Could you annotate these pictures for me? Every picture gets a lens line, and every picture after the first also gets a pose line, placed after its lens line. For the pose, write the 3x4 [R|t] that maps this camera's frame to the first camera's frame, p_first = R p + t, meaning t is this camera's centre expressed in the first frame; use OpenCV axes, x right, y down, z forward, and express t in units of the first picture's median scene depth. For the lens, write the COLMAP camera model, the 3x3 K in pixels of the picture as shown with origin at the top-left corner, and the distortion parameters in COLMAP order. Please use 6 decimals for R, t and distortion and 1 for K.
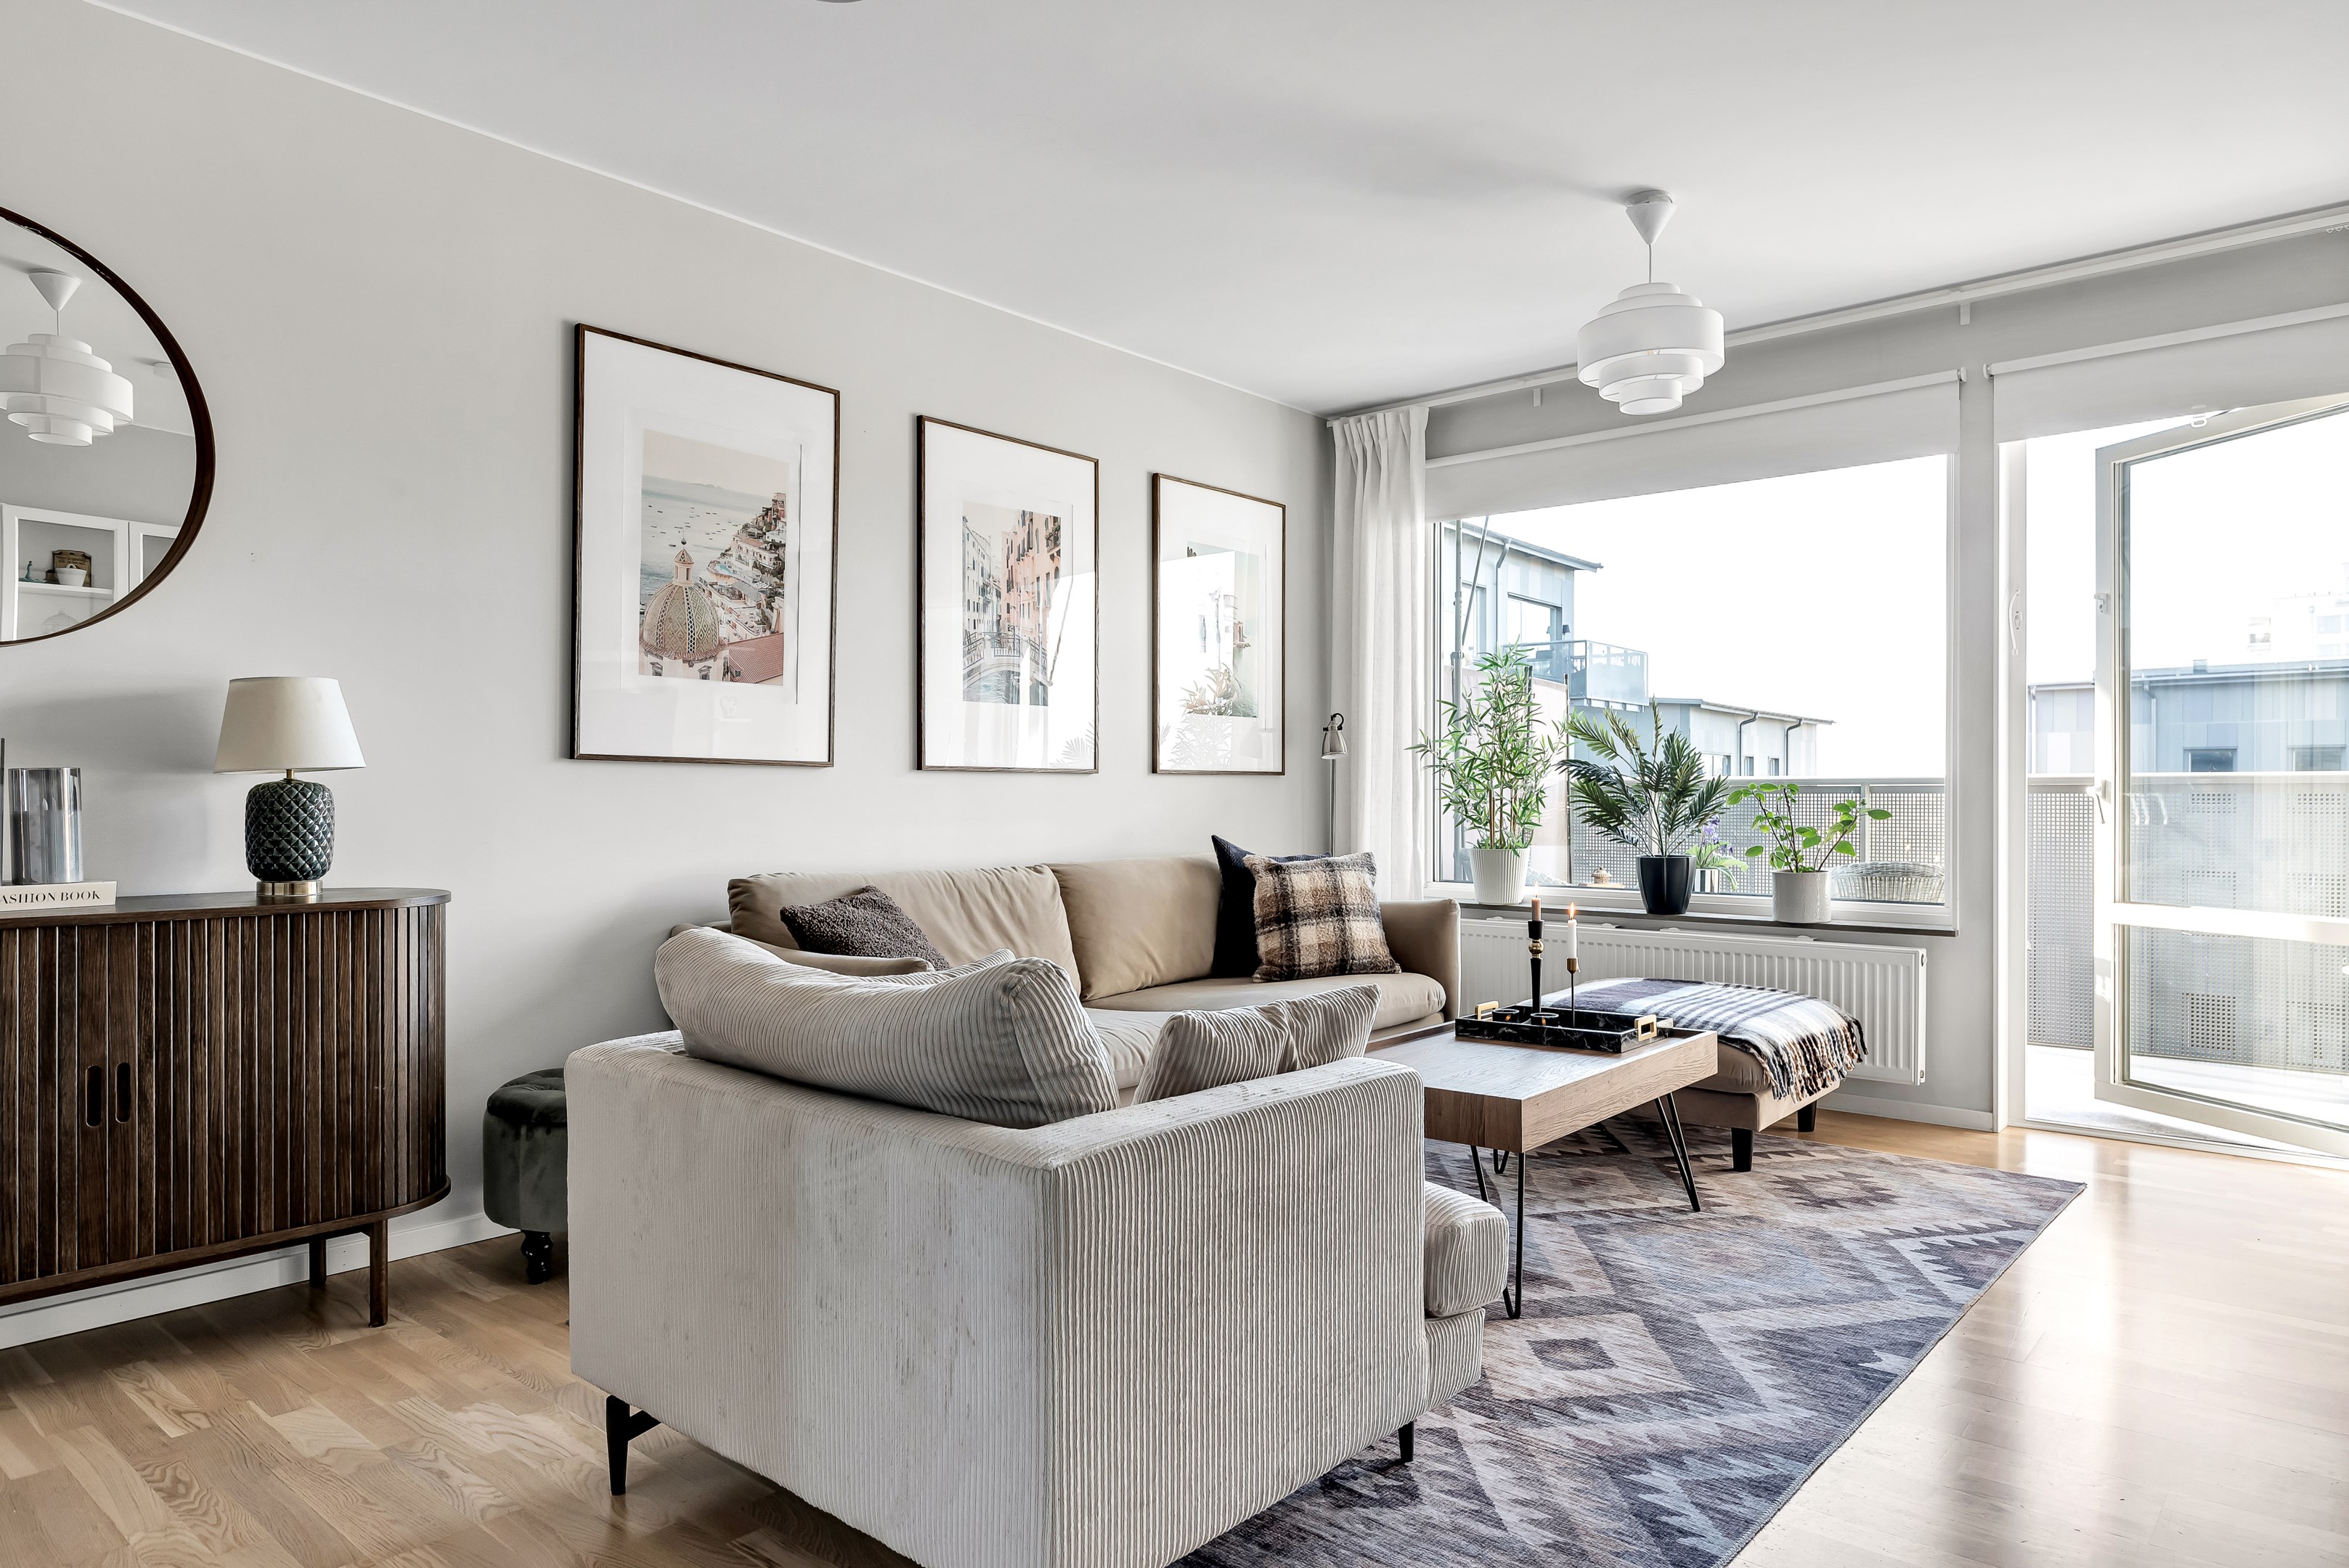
lens RADIAL K [[1448.4, 0, 1206.6], [0, 1448.4, 805.1], [0, 0, 1]] dist [-0.008942, 0.006161]
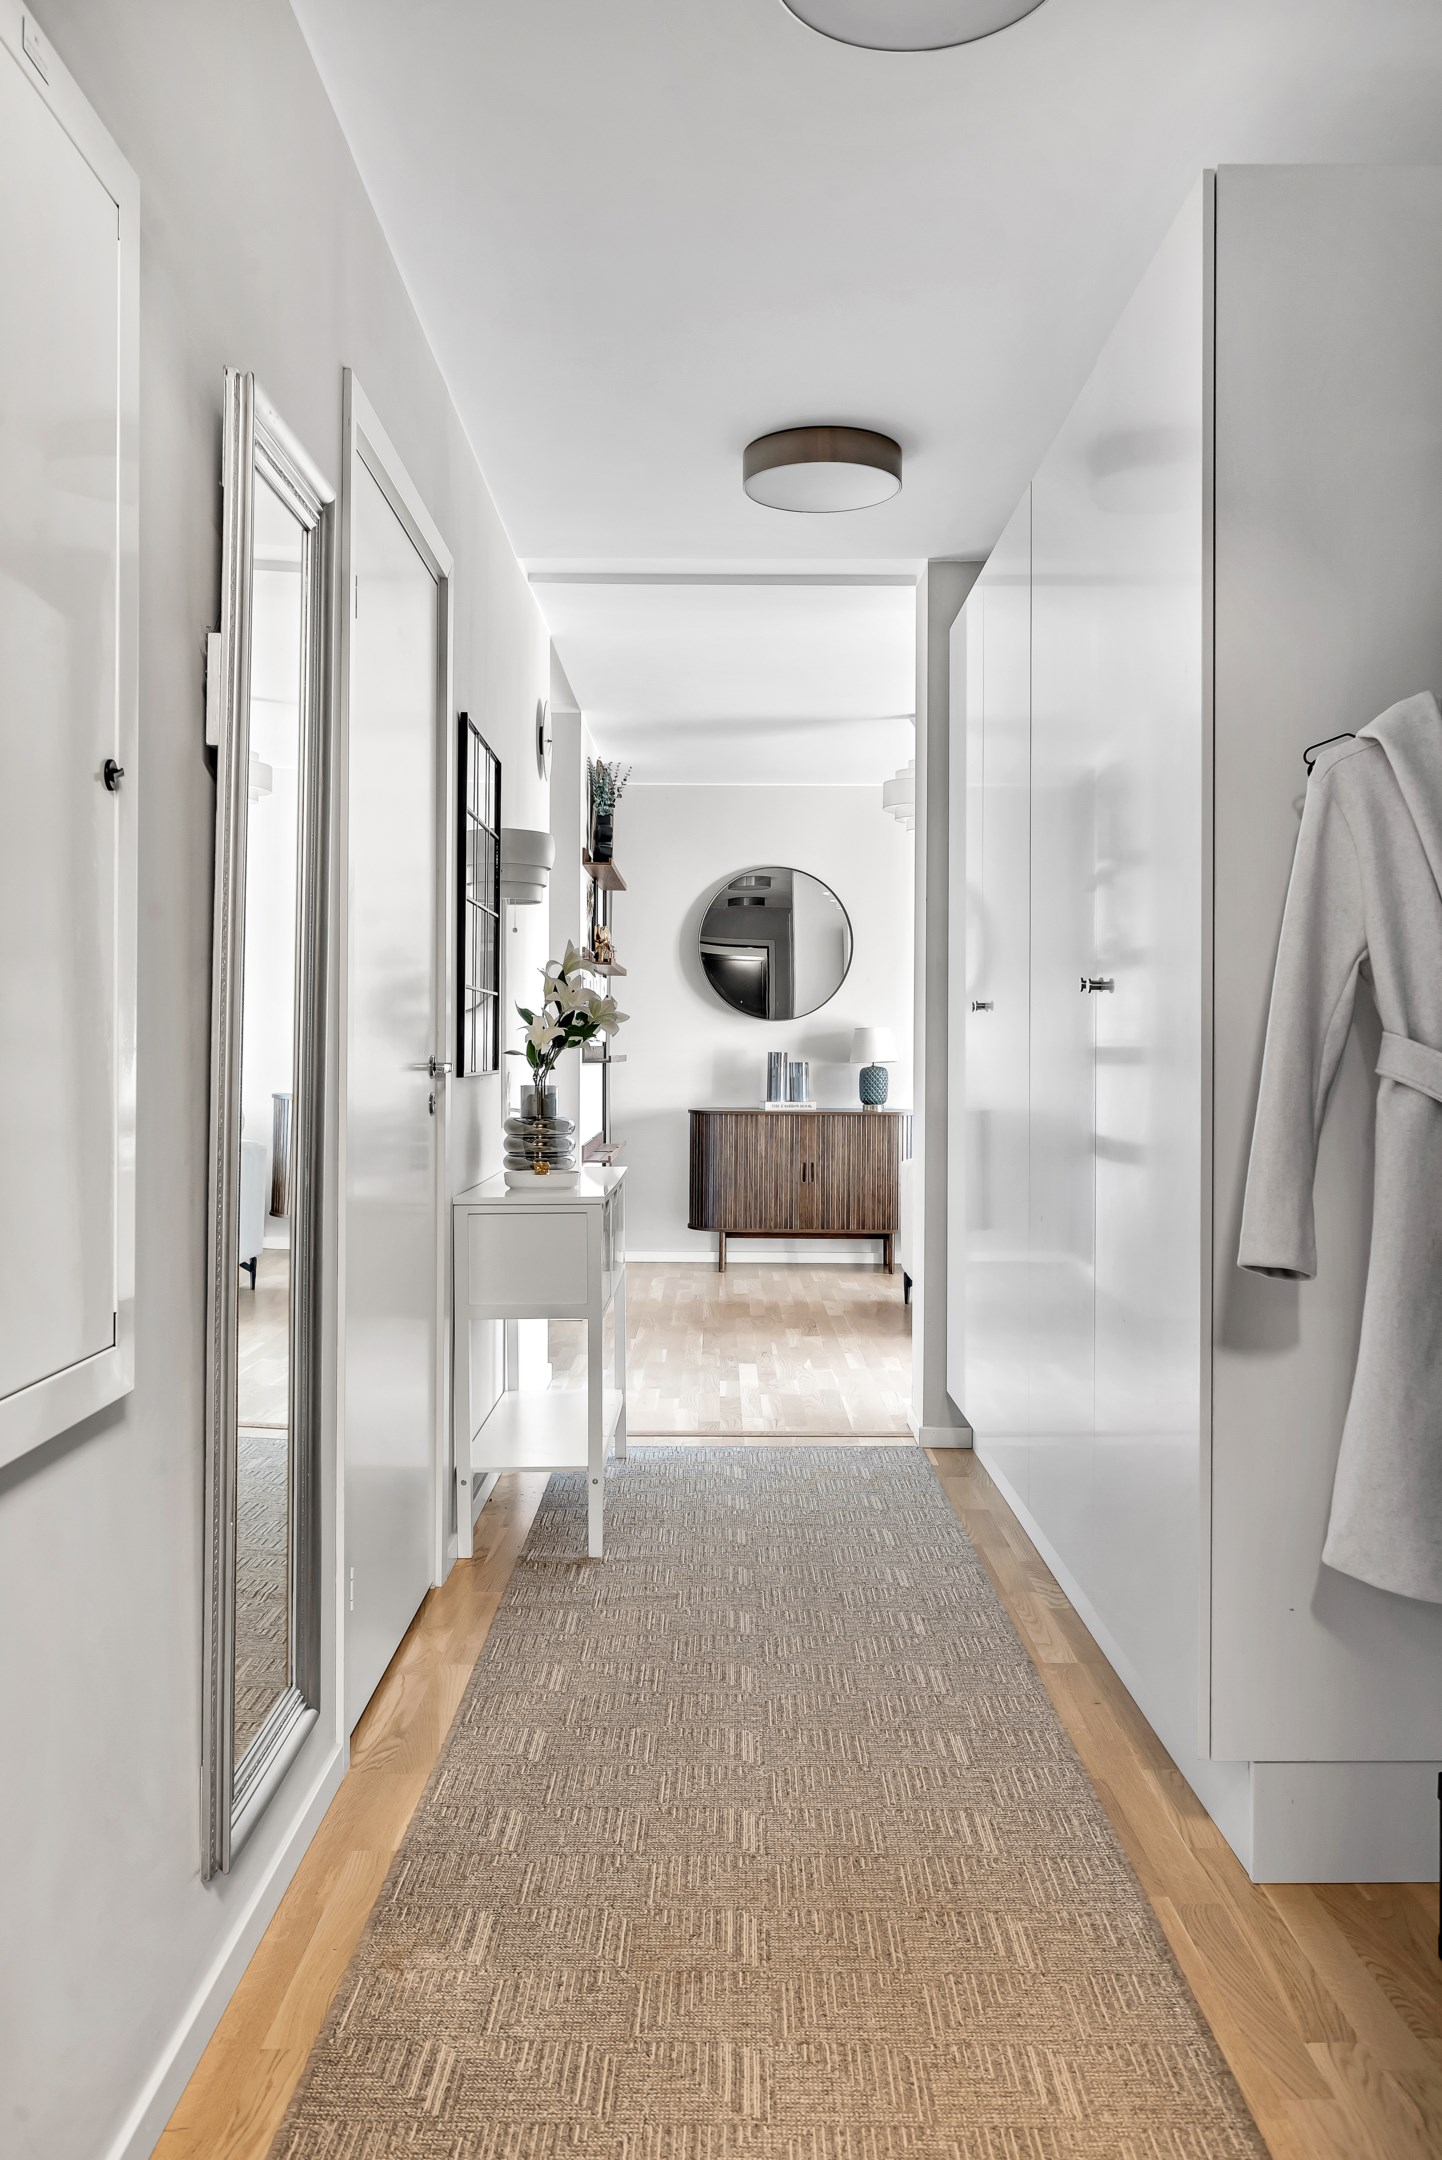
lens RADIAL K [[1332.0, 0, 707.9], [0, 1332.0, 1074.8], [0, 0, 1]] dist [-0.008942, 0.006161]
pose [[0.647087, 0.013363, -0.762299, 0.724544], [-0.009987, 0.999909, 0.009050, -0.014494], [0.762351, 0.001757, 0.647162, -0.566773]]
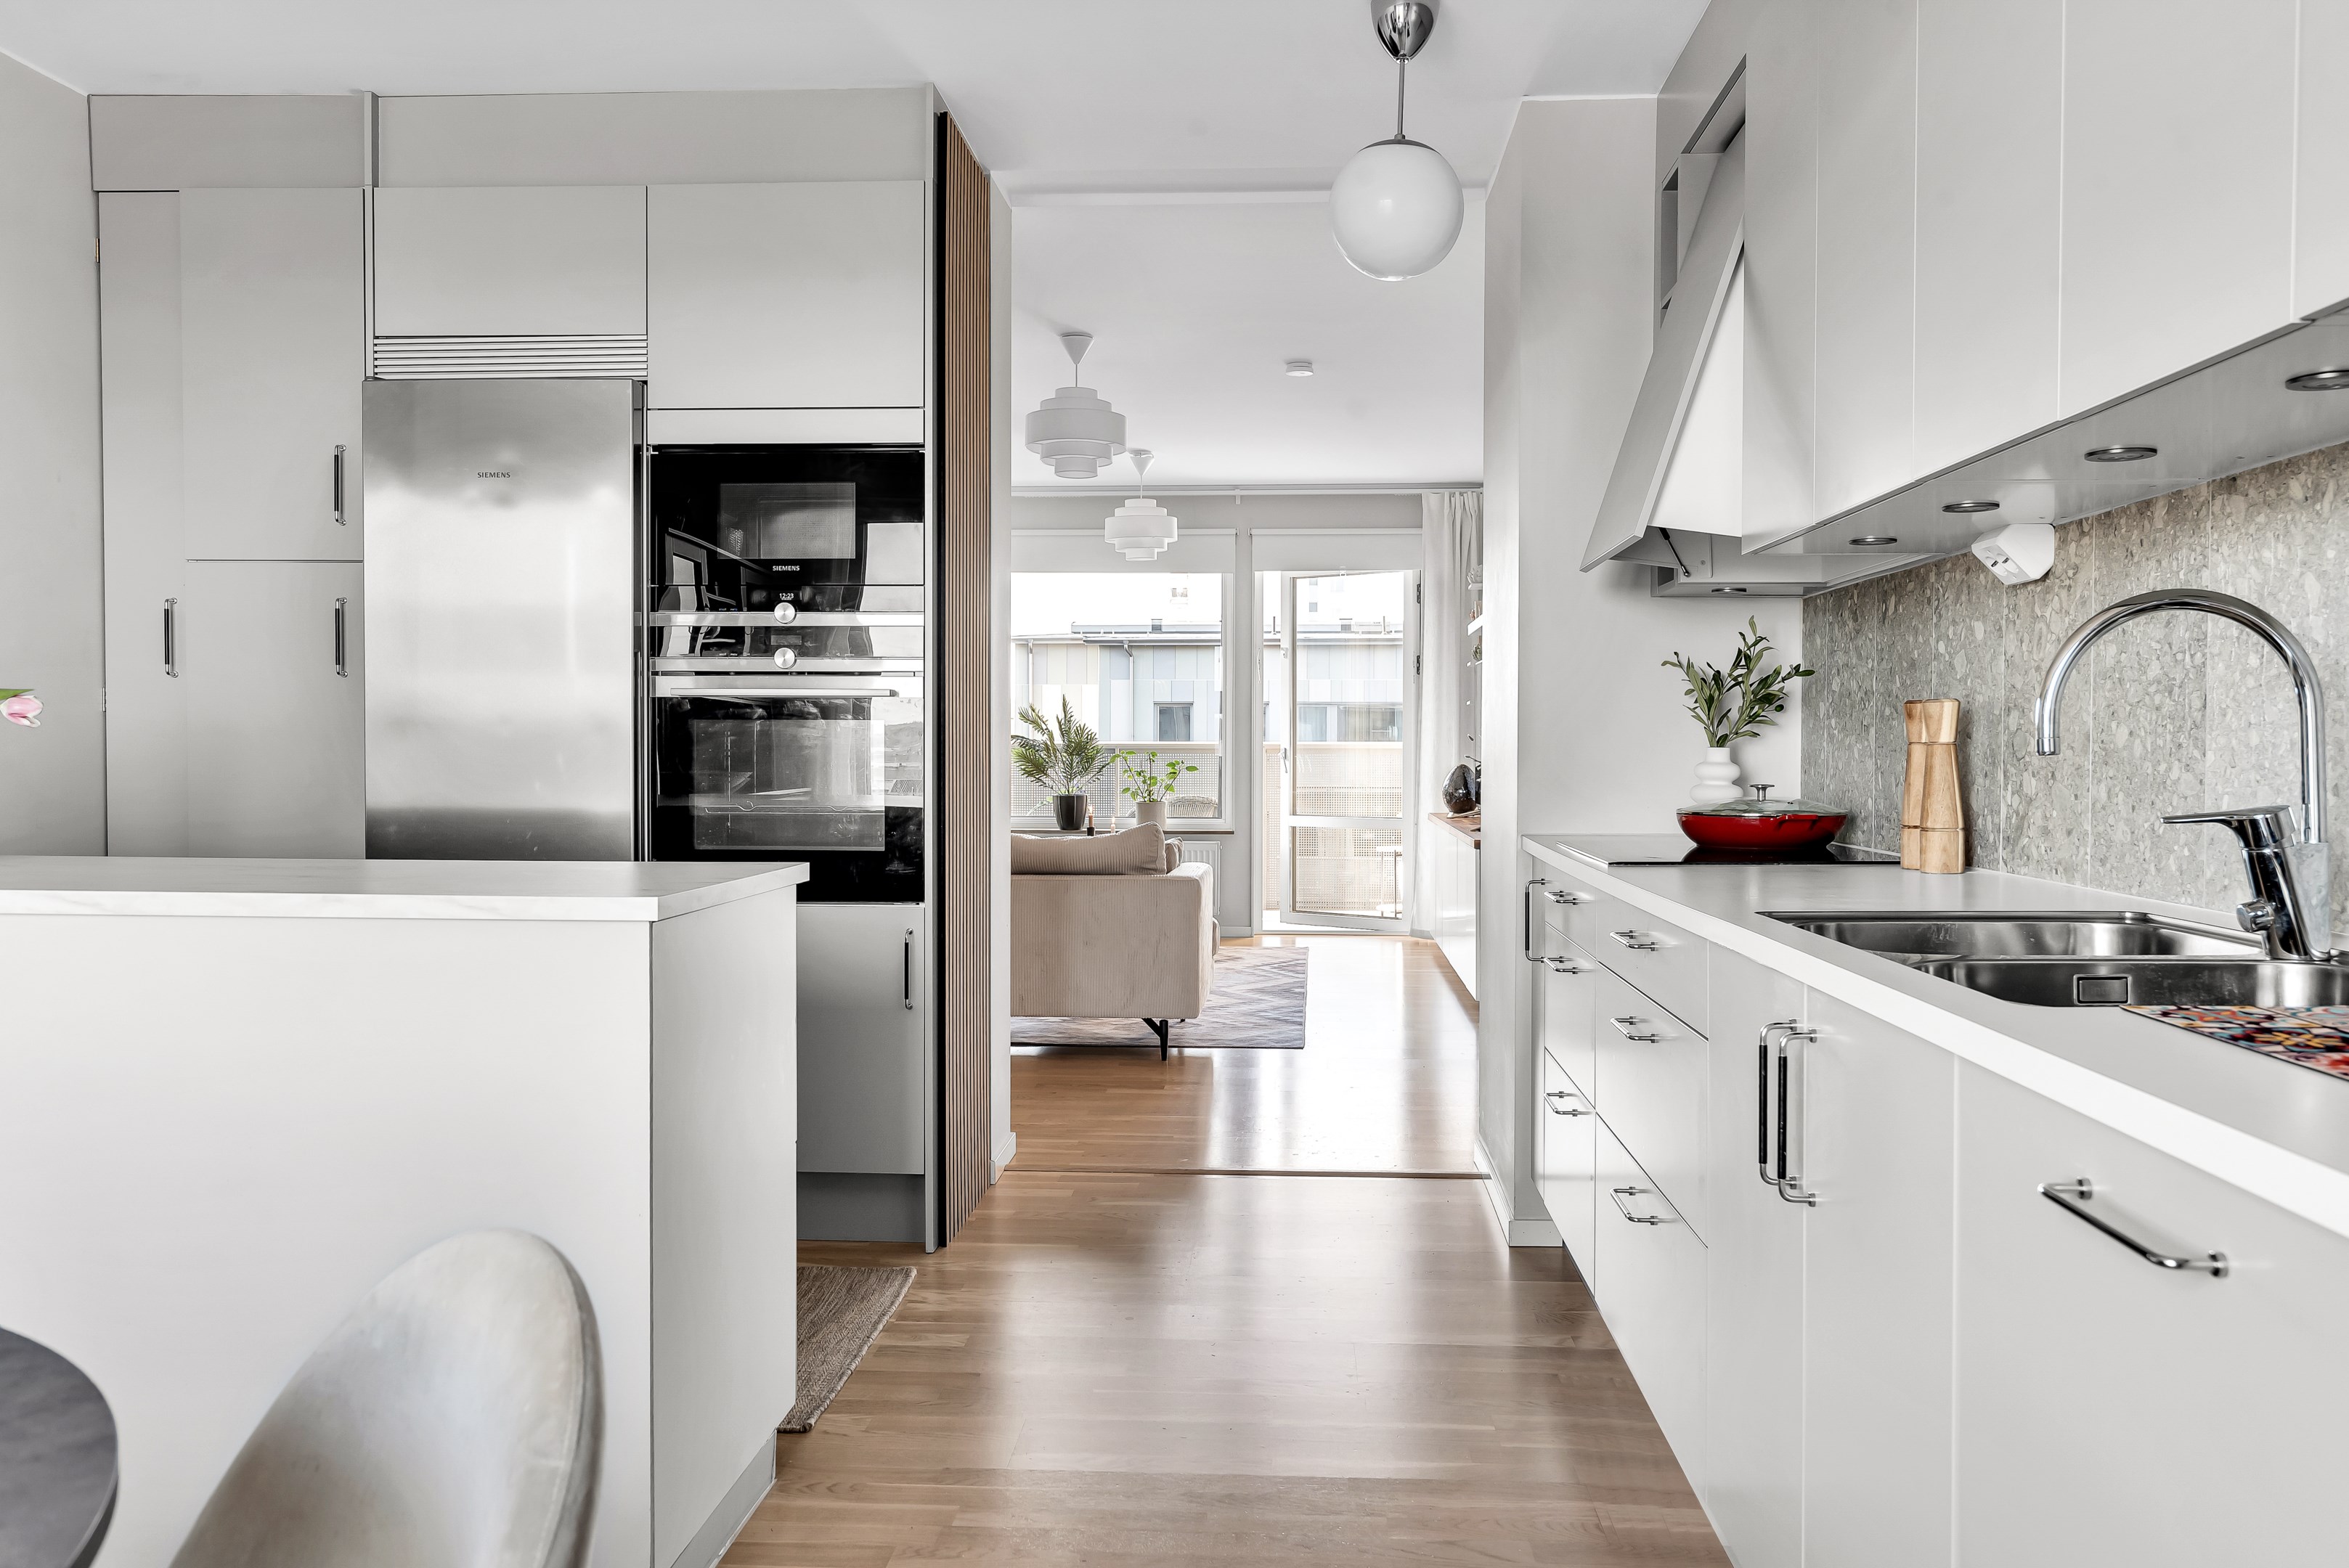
lens RADIAL K [[1775.2, 0, 1223.9], [0, 1775.2, 794.3], [0, 0, 1]] dist [-0.006435, 0.003936]
pose [[0.787072, -0.017702, 0.616608, -0.974350], [0.003111, 0.999689, 0.024729, -0.017810], [-0.616854, -0.017545, 0.786882, -0.853498]]
